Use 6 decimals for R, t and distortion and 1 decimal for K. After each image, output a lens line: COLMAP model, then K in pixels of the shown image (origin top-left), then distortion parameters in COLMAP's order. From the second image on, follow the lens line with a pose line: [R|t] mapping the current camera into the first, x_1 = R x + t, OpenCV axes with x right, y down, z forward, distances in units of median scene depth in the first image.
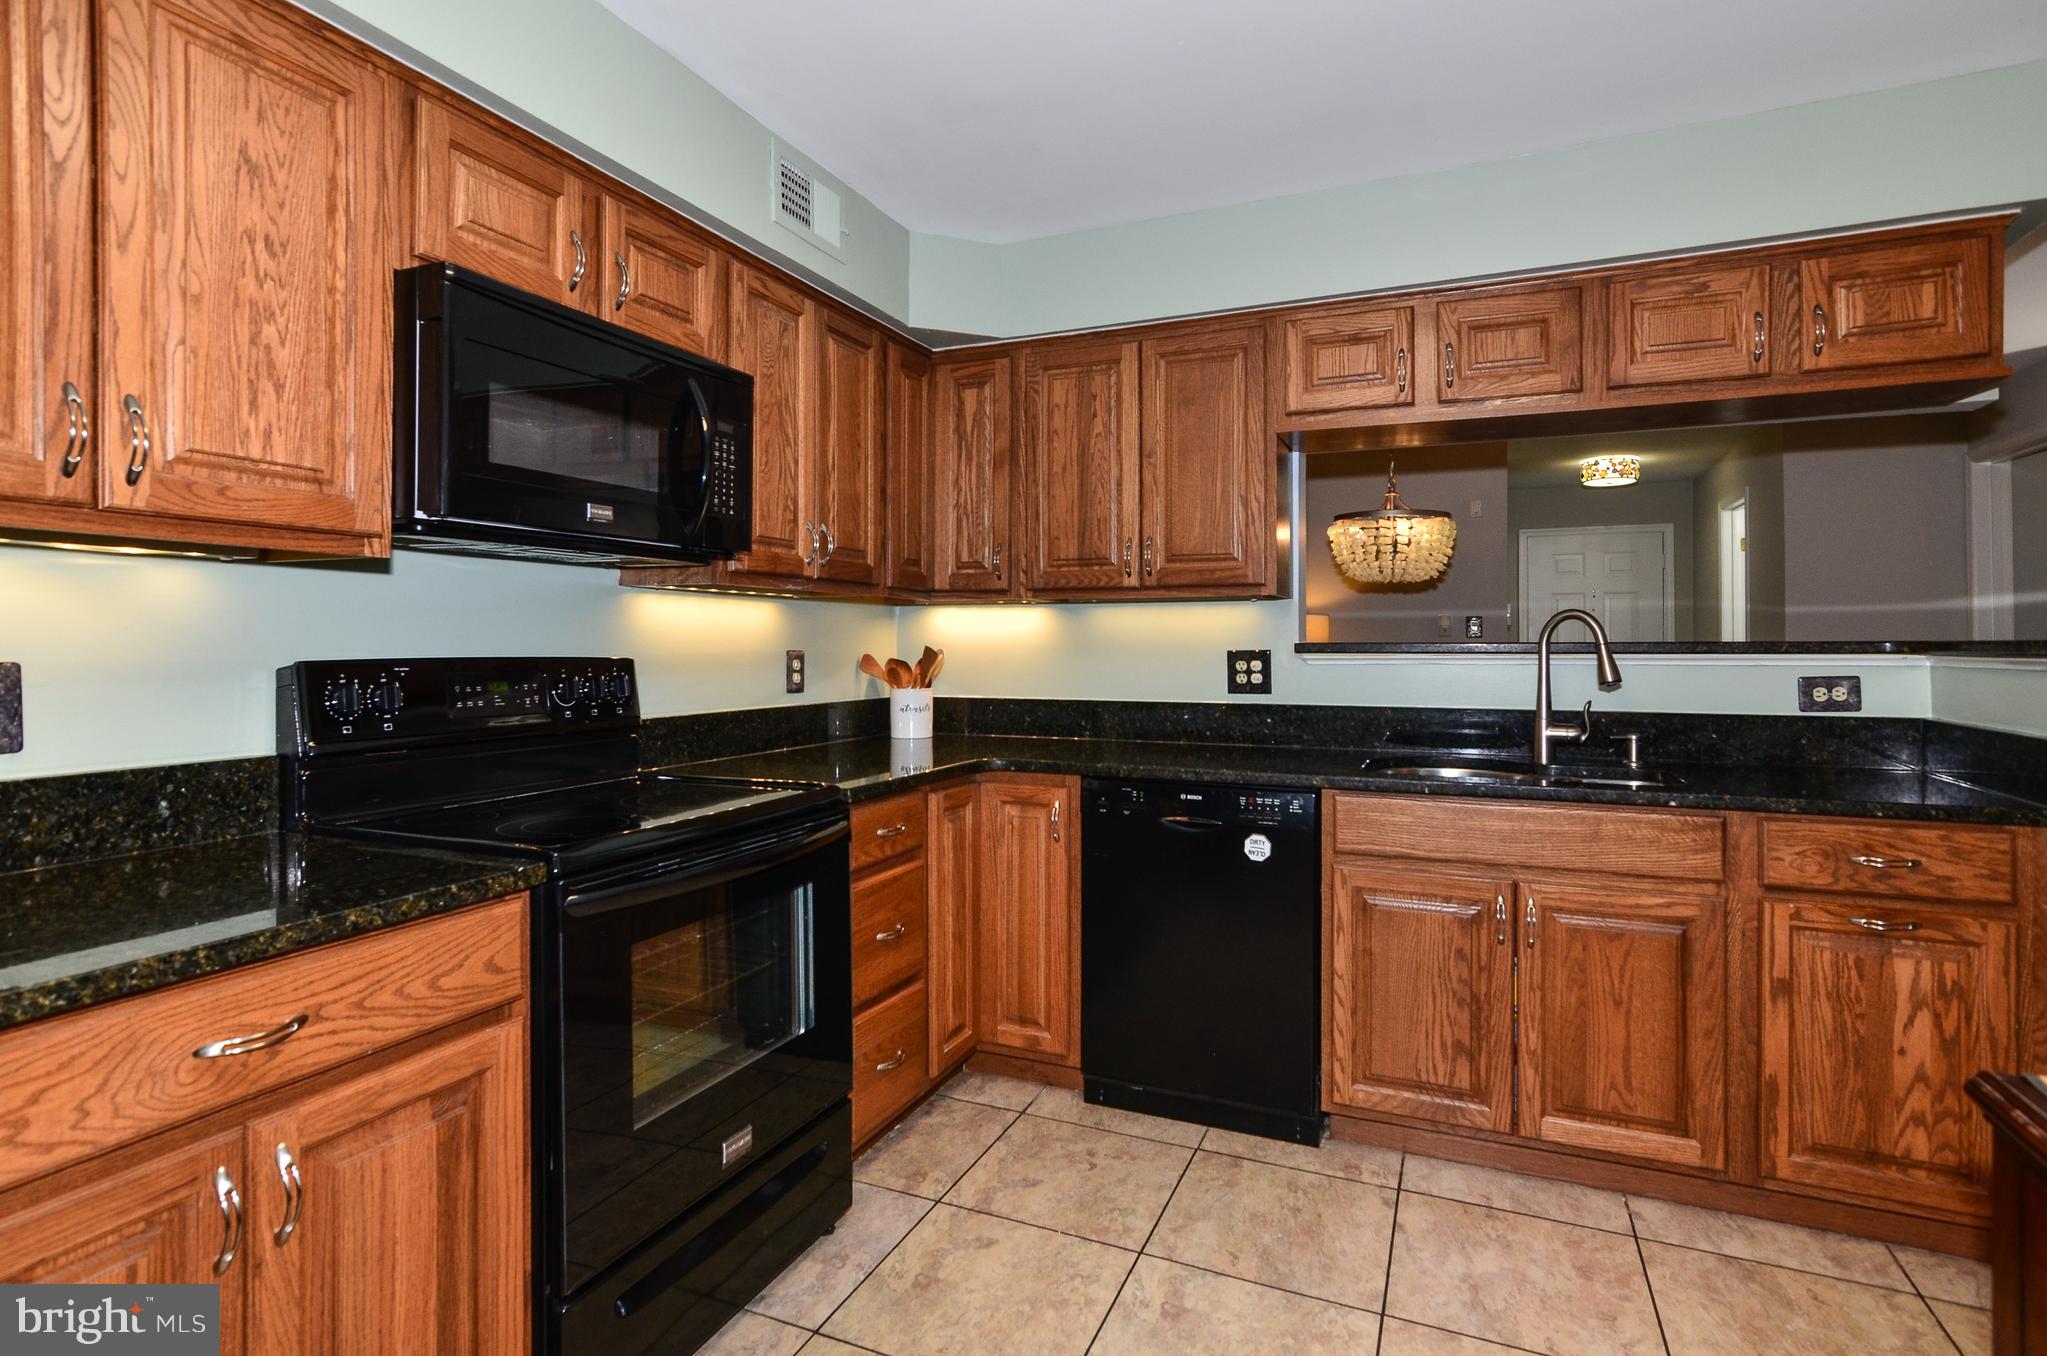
lens RADIAL K [[1025.0, 0, 1020.9], [0, 1025.0, 632.4], [0, 0, 1]] dist [-0.013564, 0.009272]
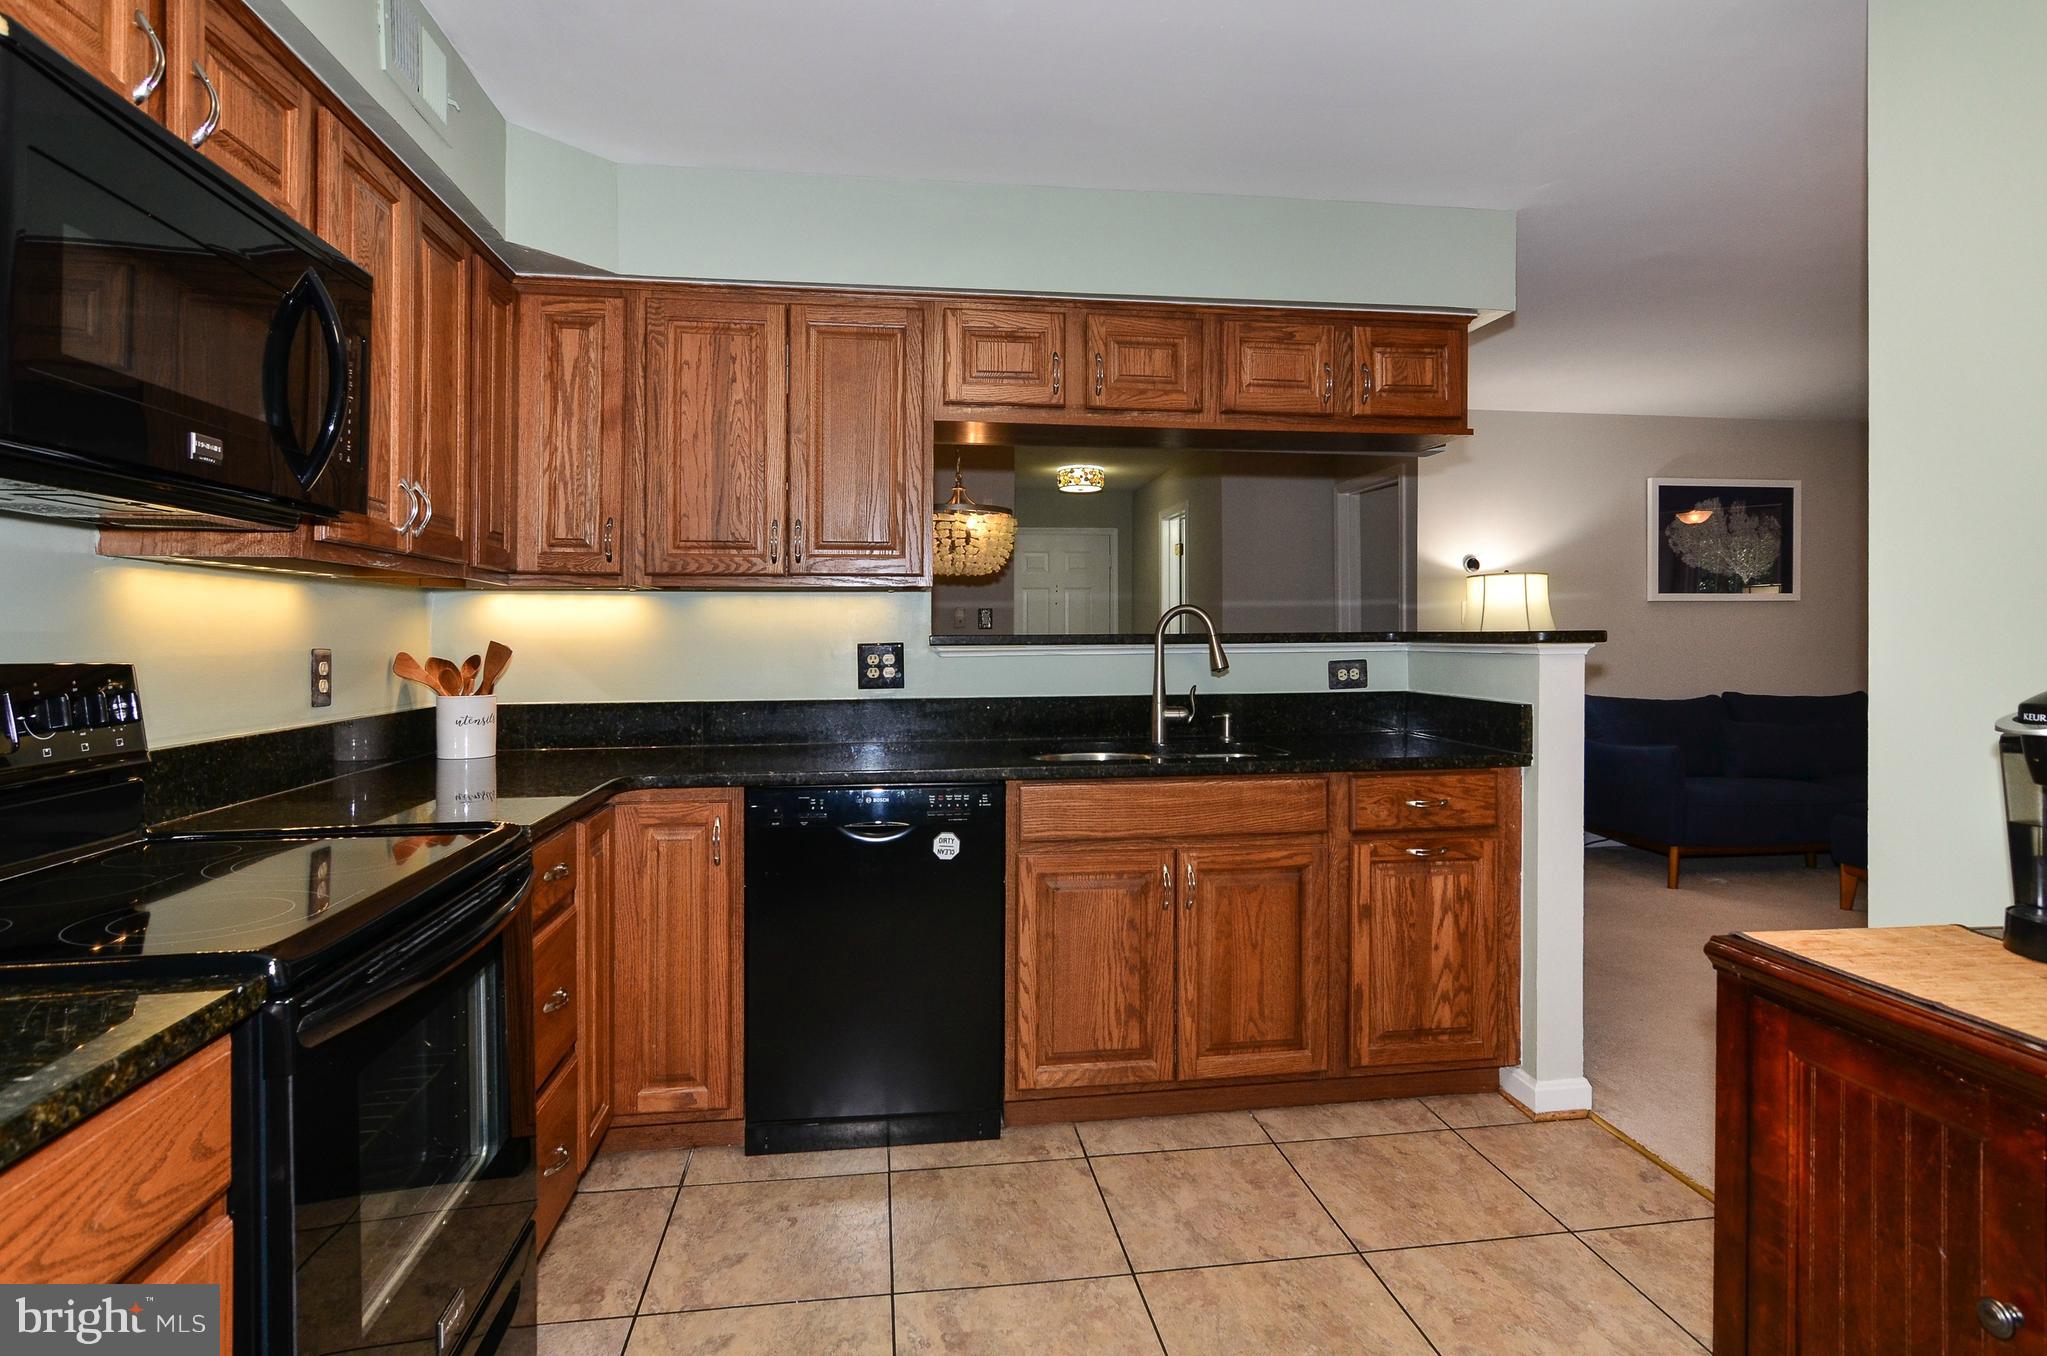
lens RADIAL K [[1077.2, 0, 1037.3], [0, 1077.2, 624.5], [0, 0, 1]] dist [-0.006214, 0.000097]
pose [[0.848275, 0.000421, 0.529557, -0.249190], [-0.001094, 0.999999, 0.000956, -0.001727], [-0.529556, -0.001390, 0.848274, 0.089061]]
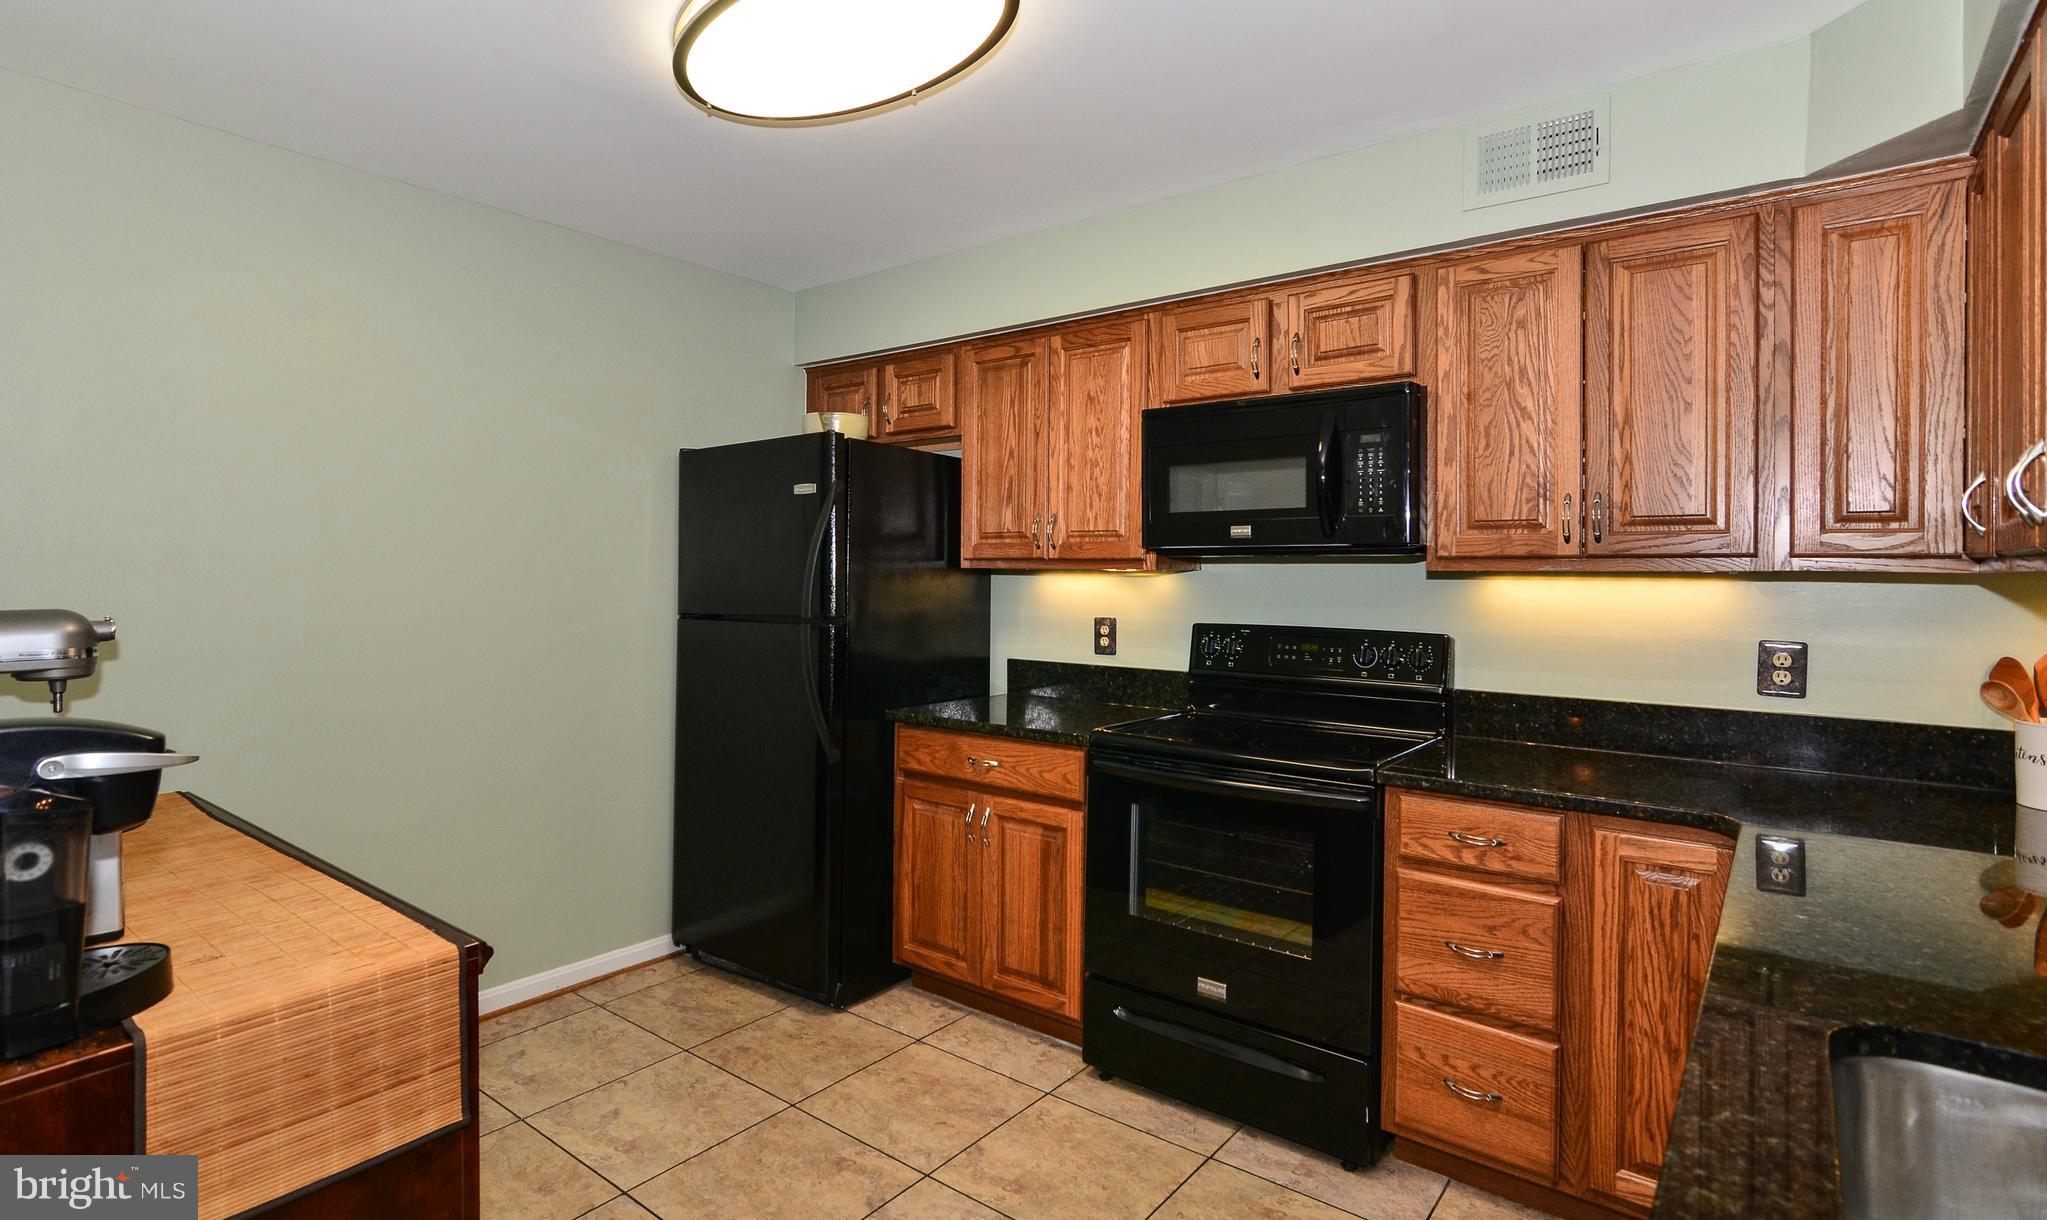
lens RADIAL K [[990.0, 0, 1018.6], [0, 990.0, 571.5], [0, 0, 1]] dist [-0.003104, 0.000058]
pose [[-0.243571, -0.008312, -0.969848, 0.827379], [0.000565, 0.999962, -0.008712, -0.037024], [0.969883, -0.002670, -0.243557, 0.821718]]
